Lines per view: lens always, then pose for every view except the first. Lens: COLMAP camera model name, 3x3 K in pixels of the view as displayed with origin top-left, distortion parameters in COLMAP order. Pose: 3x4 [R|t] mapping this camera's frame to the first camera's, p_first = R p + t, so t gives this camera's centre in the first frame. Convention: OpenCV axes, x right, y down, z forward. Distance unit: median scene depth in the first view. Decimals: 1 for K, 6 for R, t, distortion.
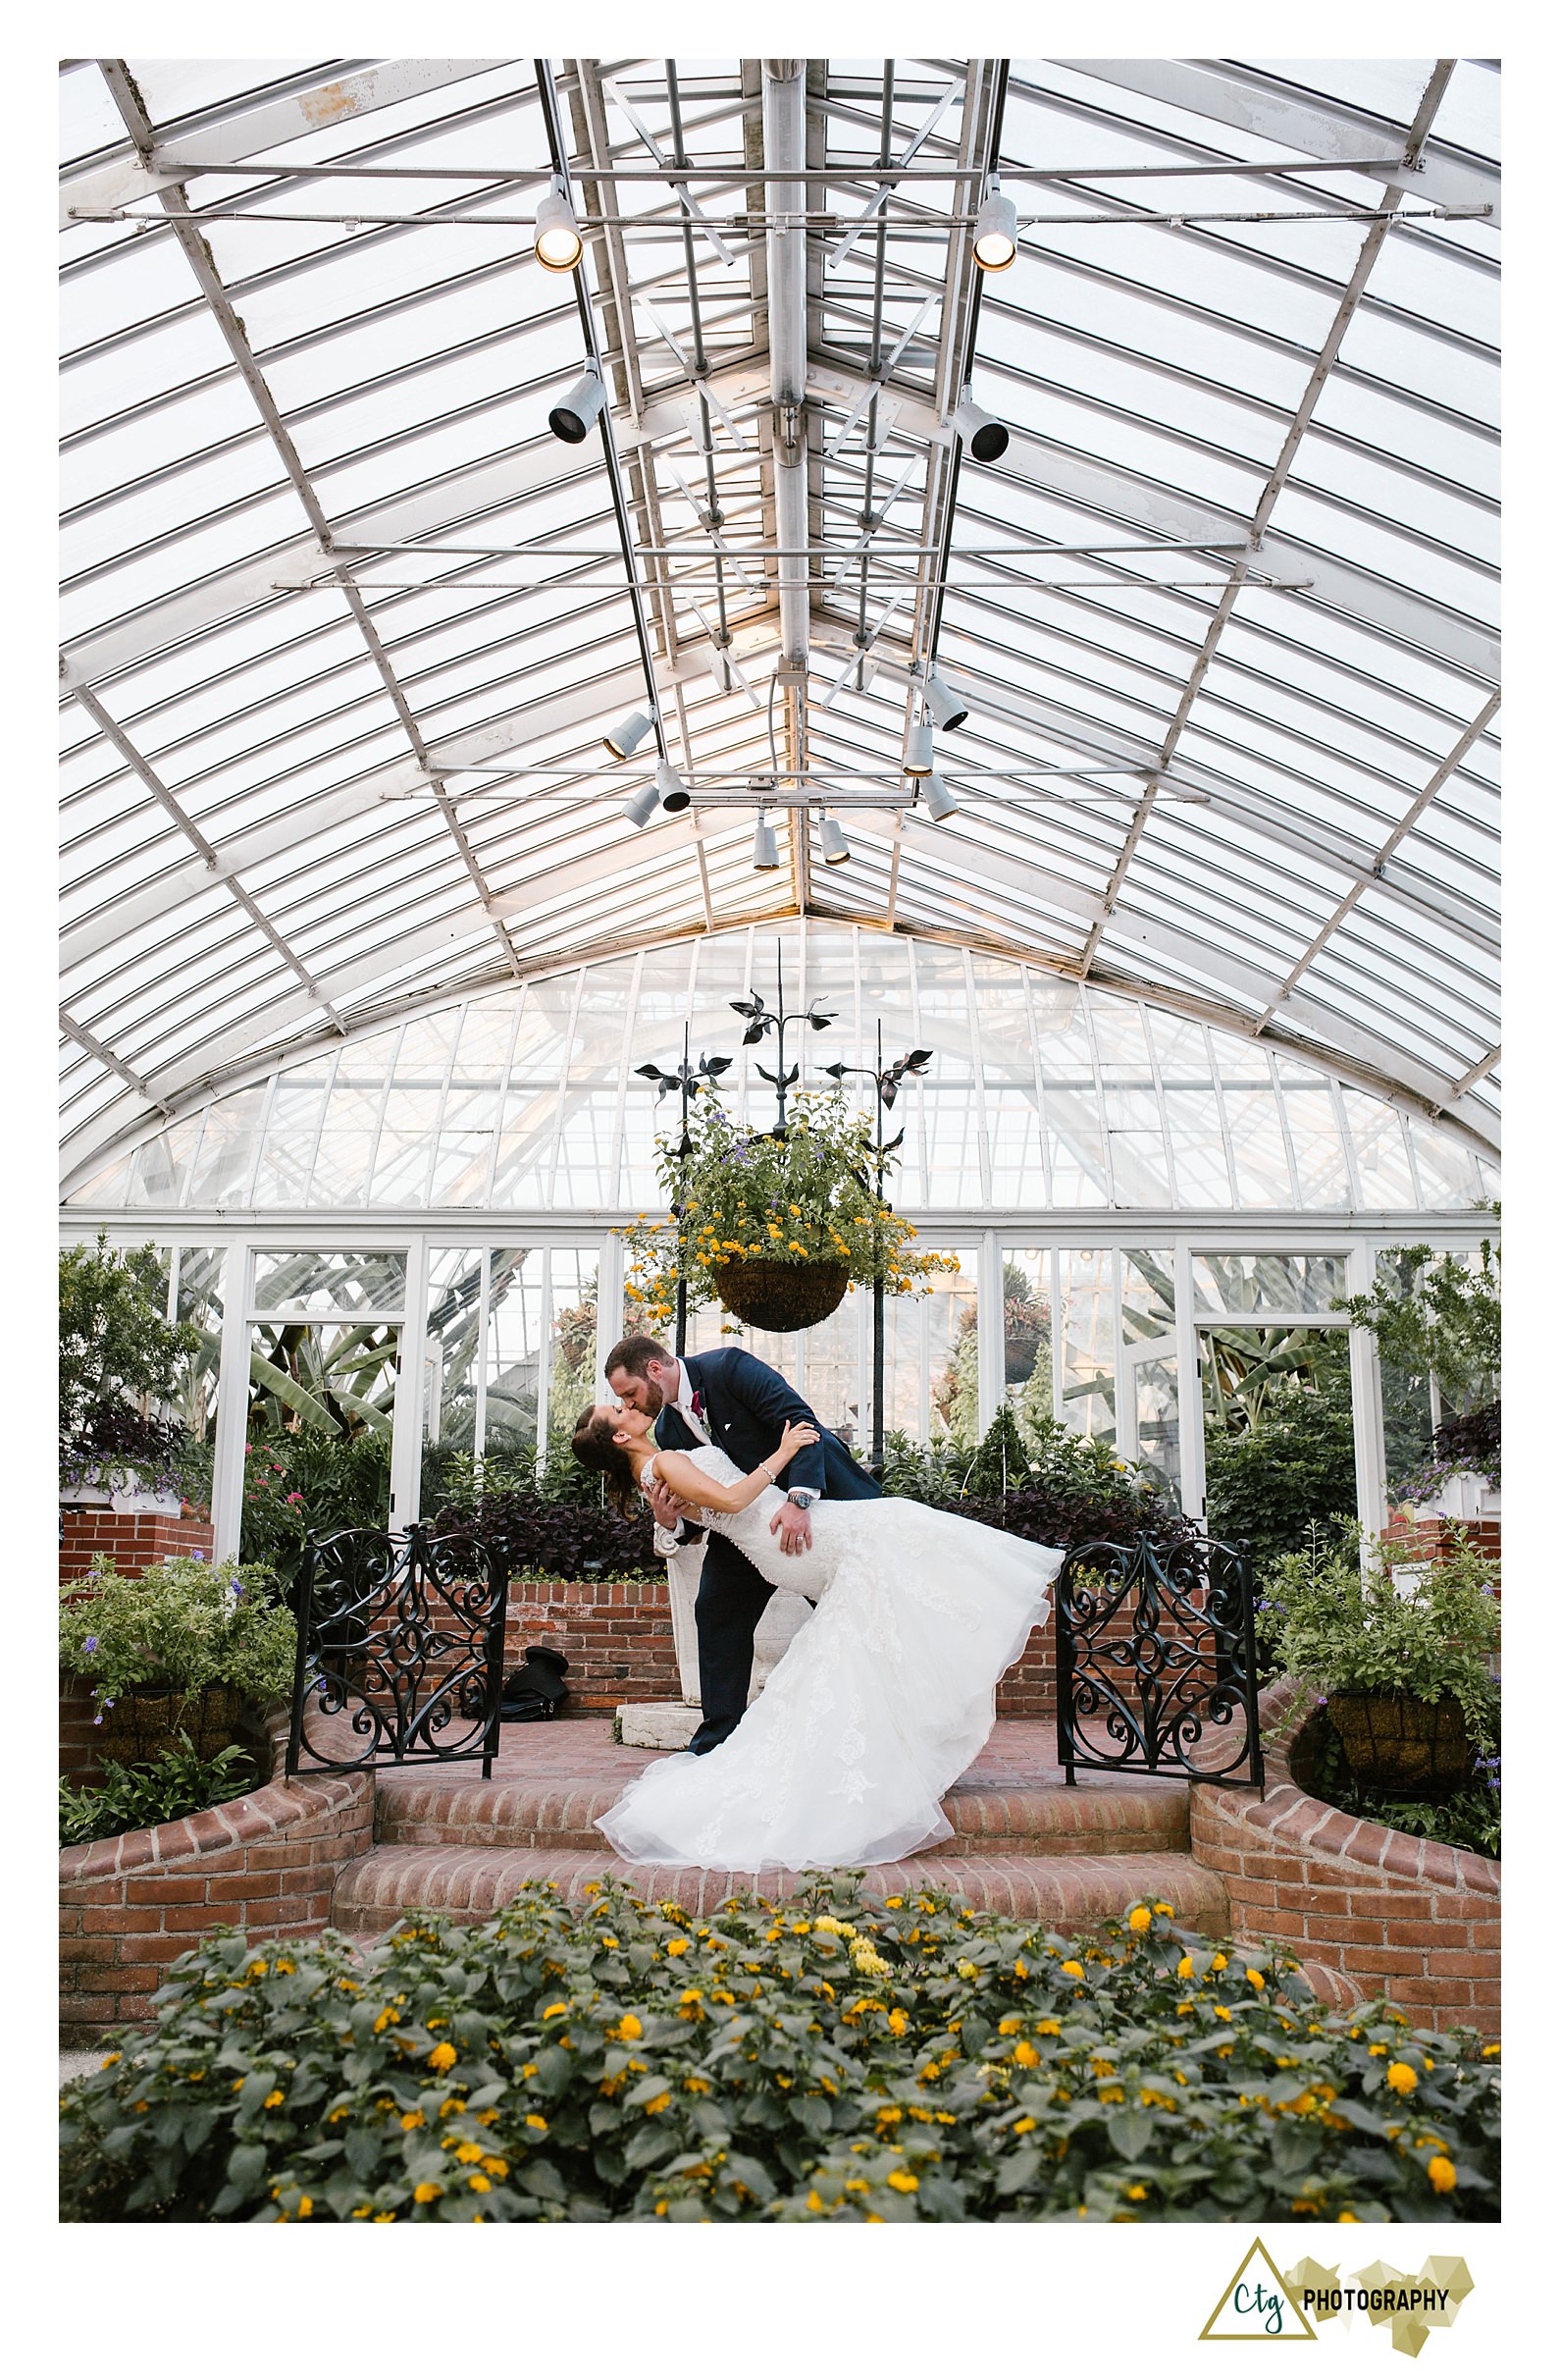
lens RADIAL K [[1991.5, 0, 757.7], [0, 1991.5, 1189.1], [0, 0, 1]] dist [-0.055919, 0.108078]
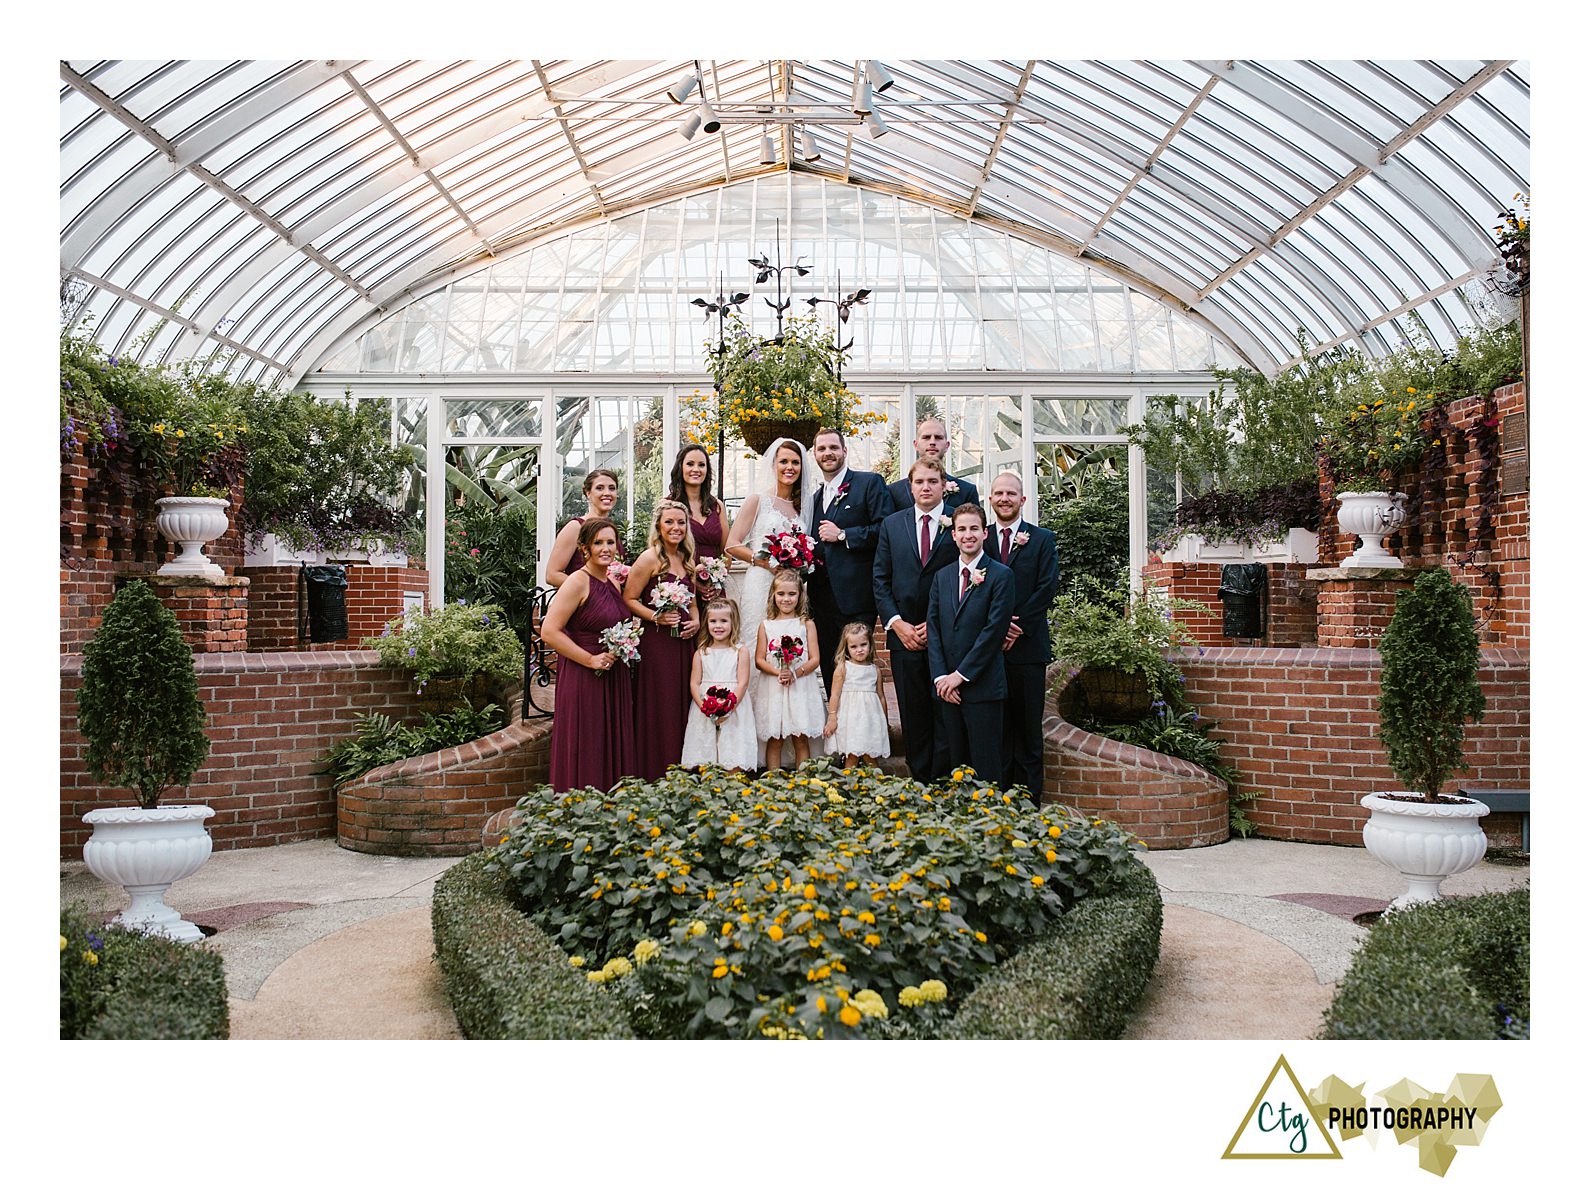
lens RADIAL K [[1423.4, 0, 795.7], [0, 1423.4, 564.7], [0, 0, 1]] dist [-0.027683, 0.088400]
pose [[0.999495, -0.011406, 0.029644, -0.012099], [0.005847, 0.983424, 0.181226, -0.057862], [-0.031220, -0.180961, 0.982995, -0.195791]]
